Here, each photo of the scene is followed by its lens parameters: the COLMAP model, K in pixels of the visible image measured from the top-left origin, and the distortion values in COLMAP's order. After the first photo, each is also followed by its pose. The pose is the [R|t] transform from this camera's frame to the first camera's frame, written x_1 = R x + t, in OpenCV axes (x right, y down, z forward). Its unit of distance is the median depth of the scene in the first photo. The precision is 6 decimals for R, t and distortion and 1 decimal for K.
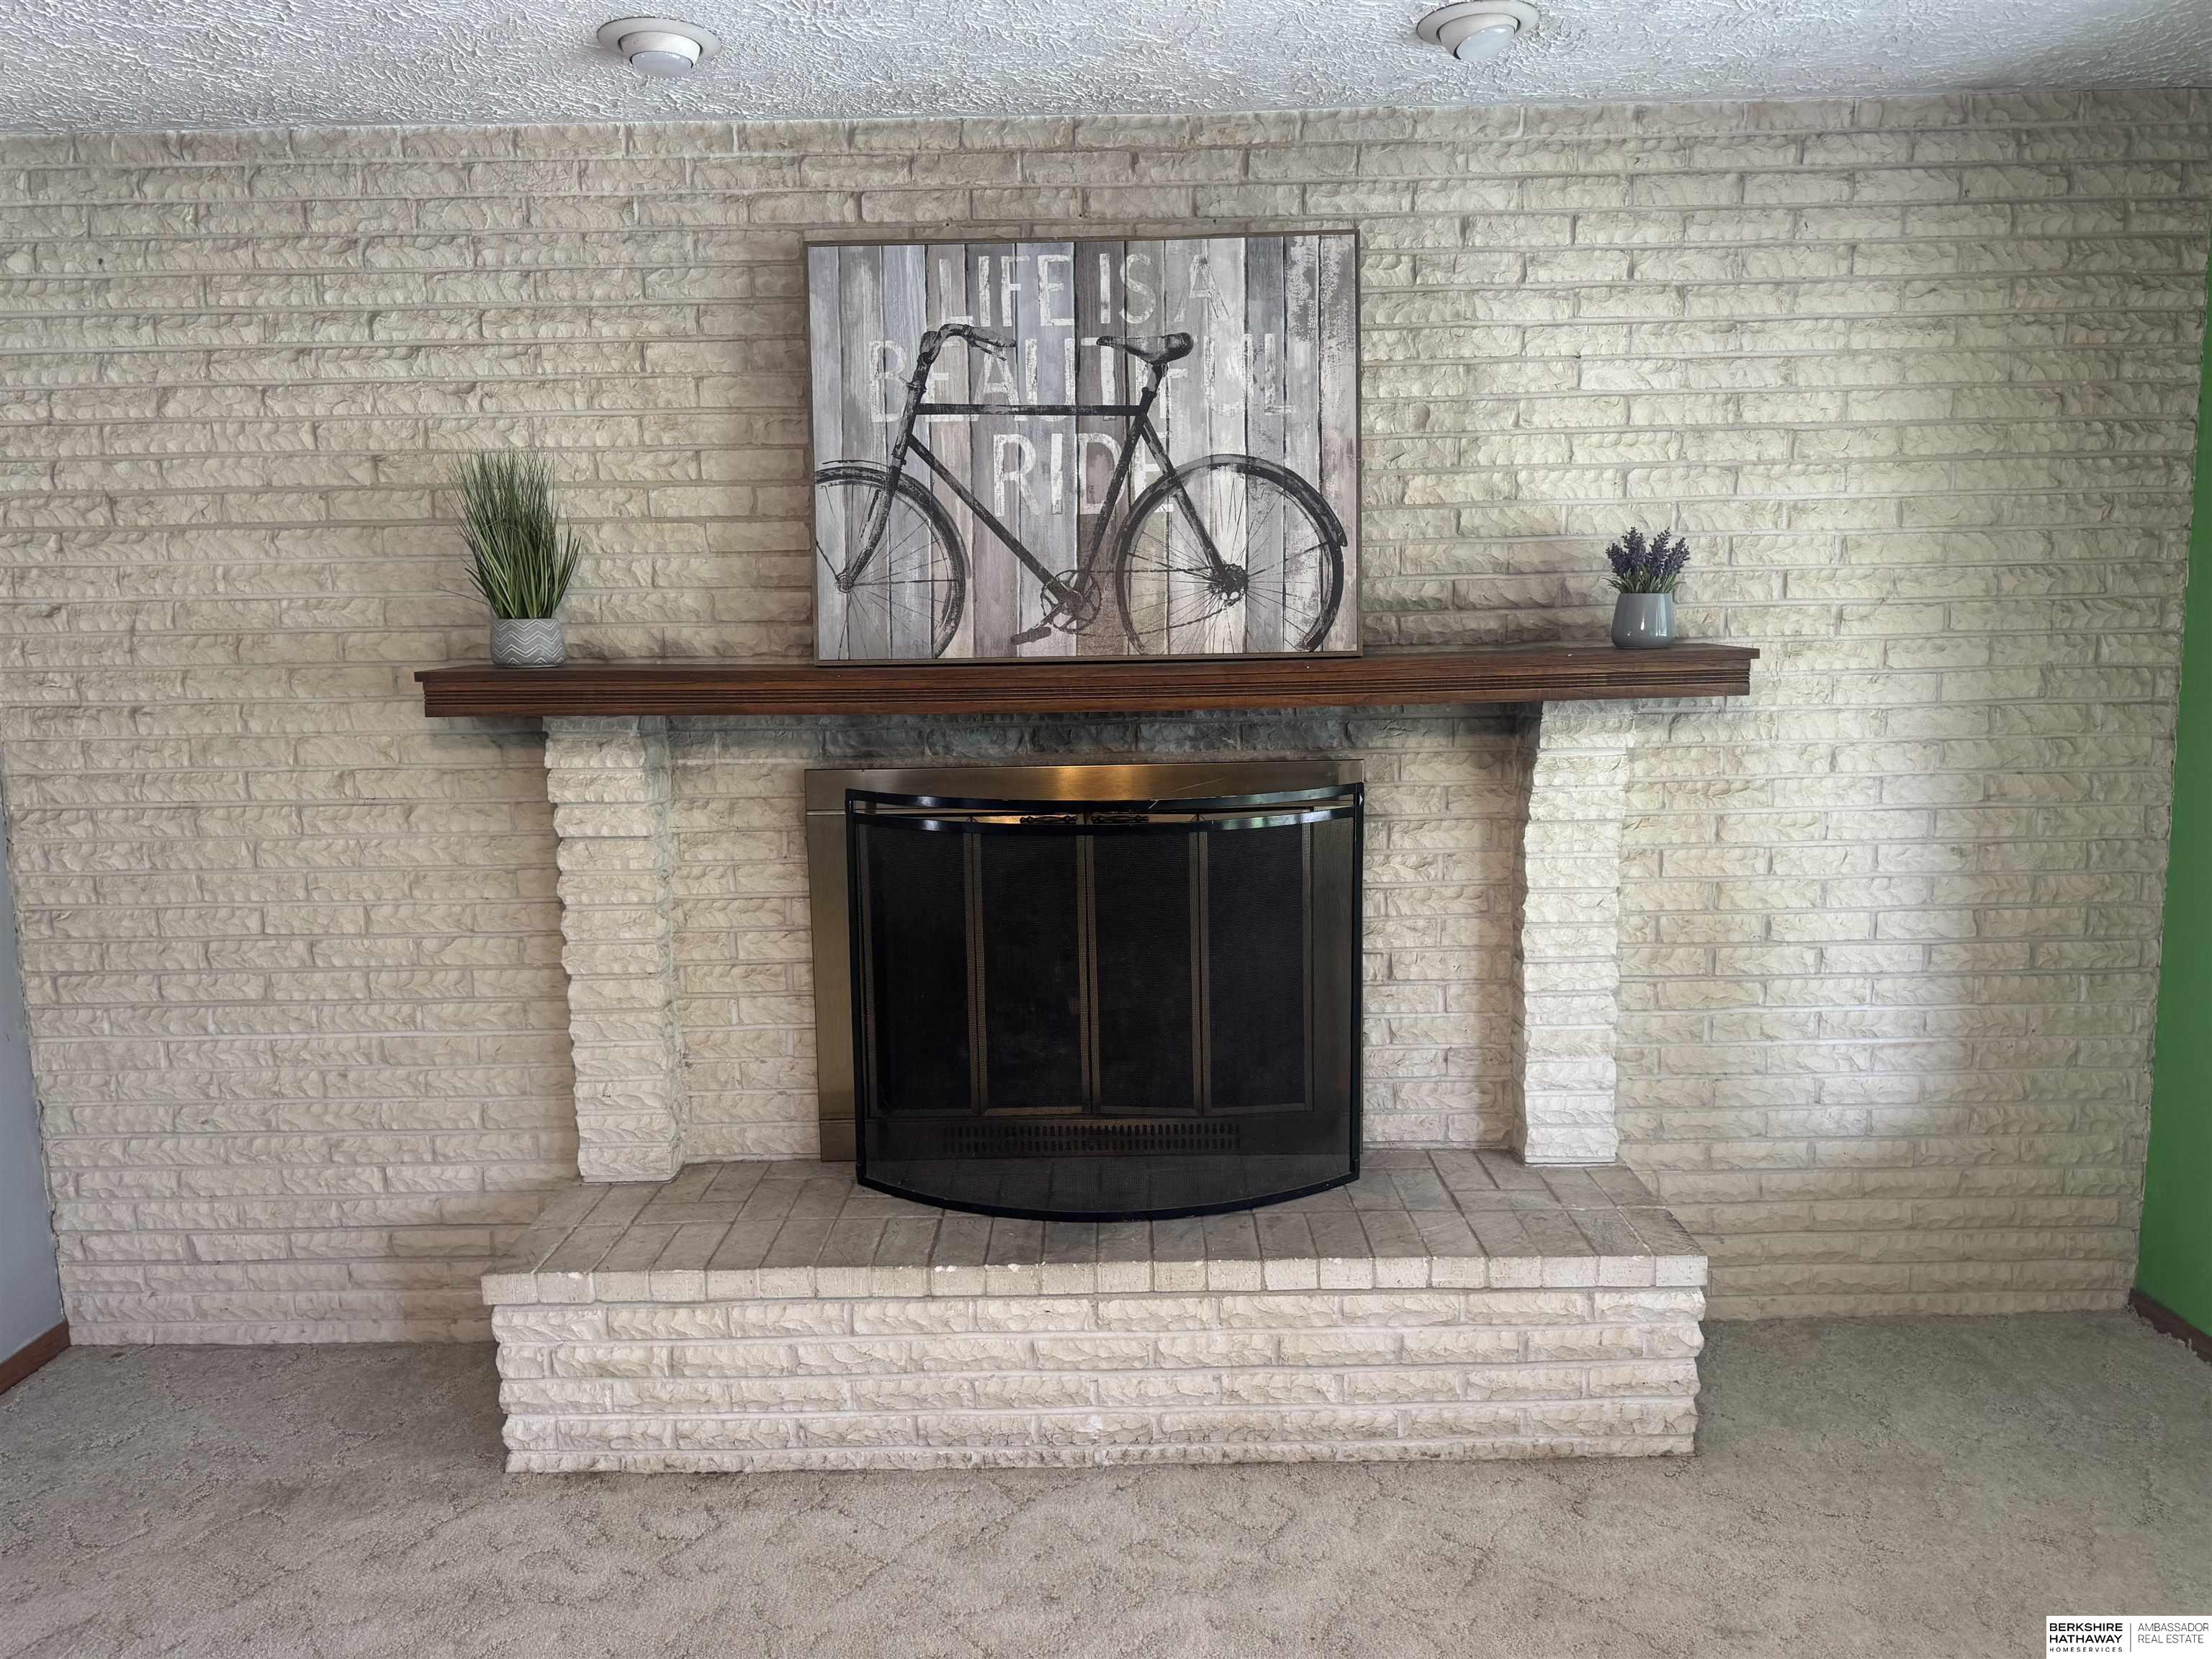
lens RADIAL K [[1566.3, 0, 1106.0], [0, 1566.3, 829.5], [0, 0, 1]] dist [0.094978, -0.102470]
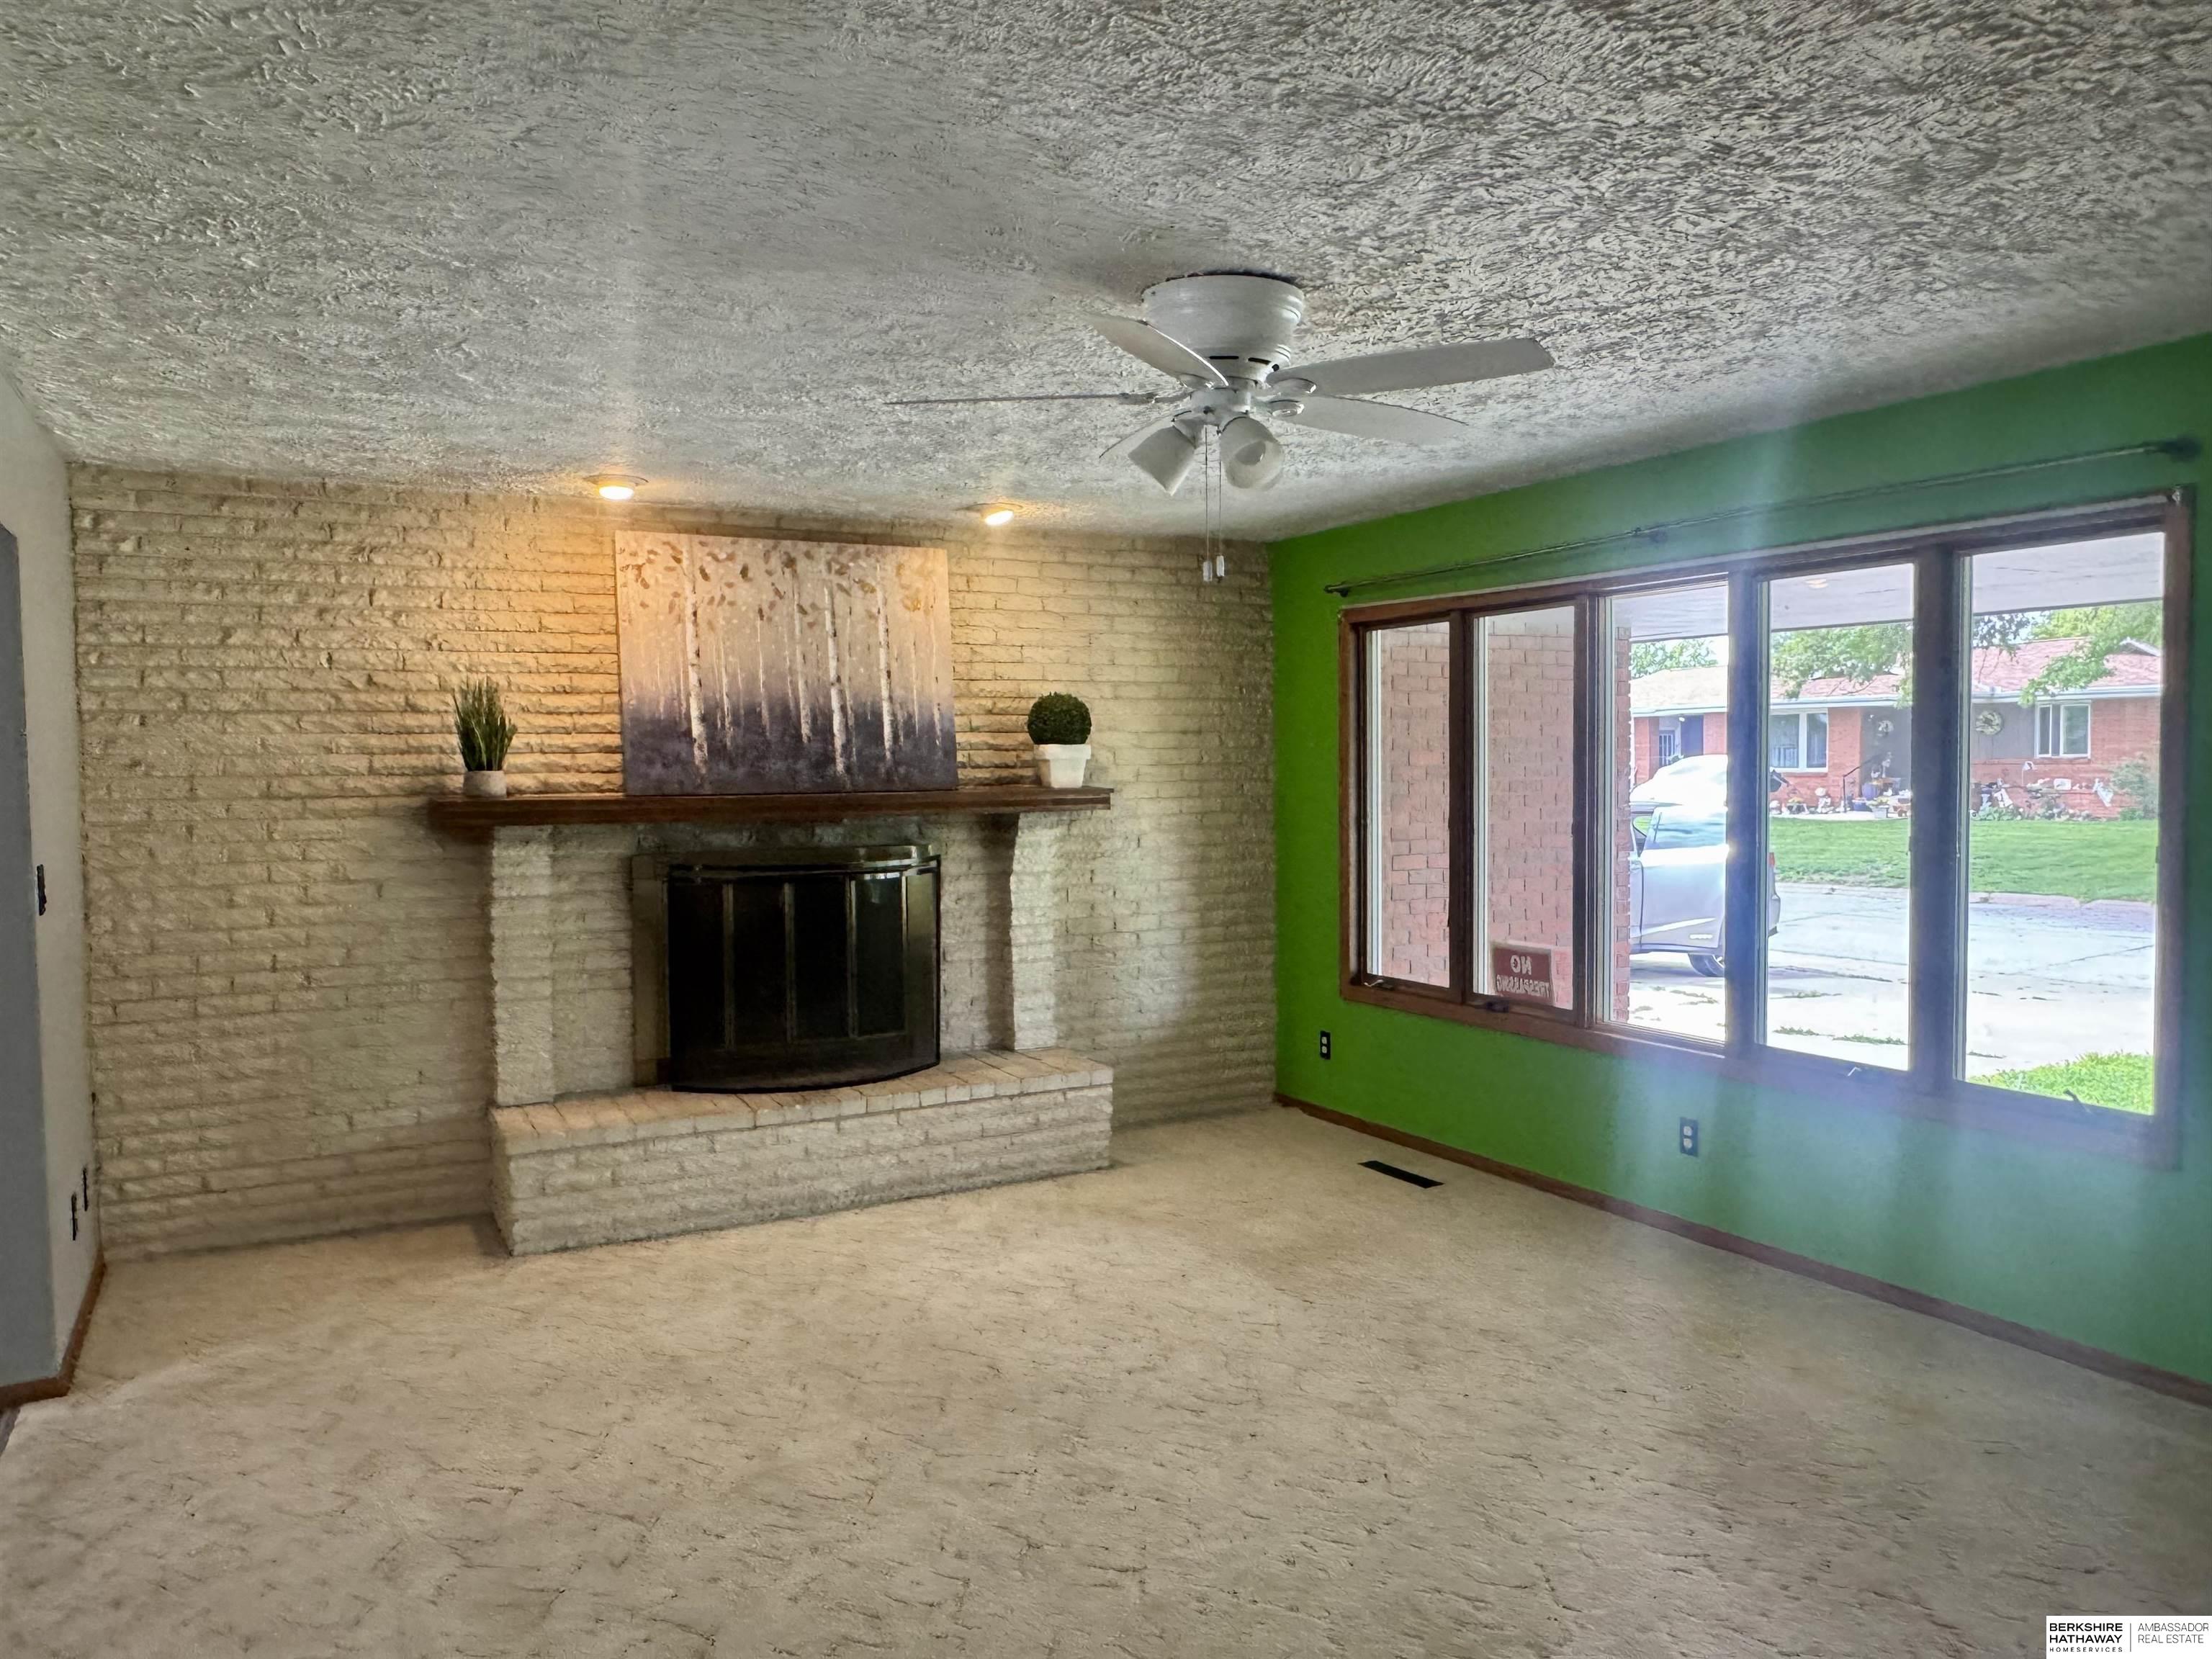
lens RADIAL K [[1551.1, 0, 1106.0], [0, 1551.1, 829.5], [0, 0, 1]] dist [-0.004572, -0.000538]
pose [[0.879729, -0.012238, 0.475318, -0.556615], [0.053500, 0.995868, -0.073379, 0.089076], [-0.472456, 0.089984, 0.876749, -0.771949]]
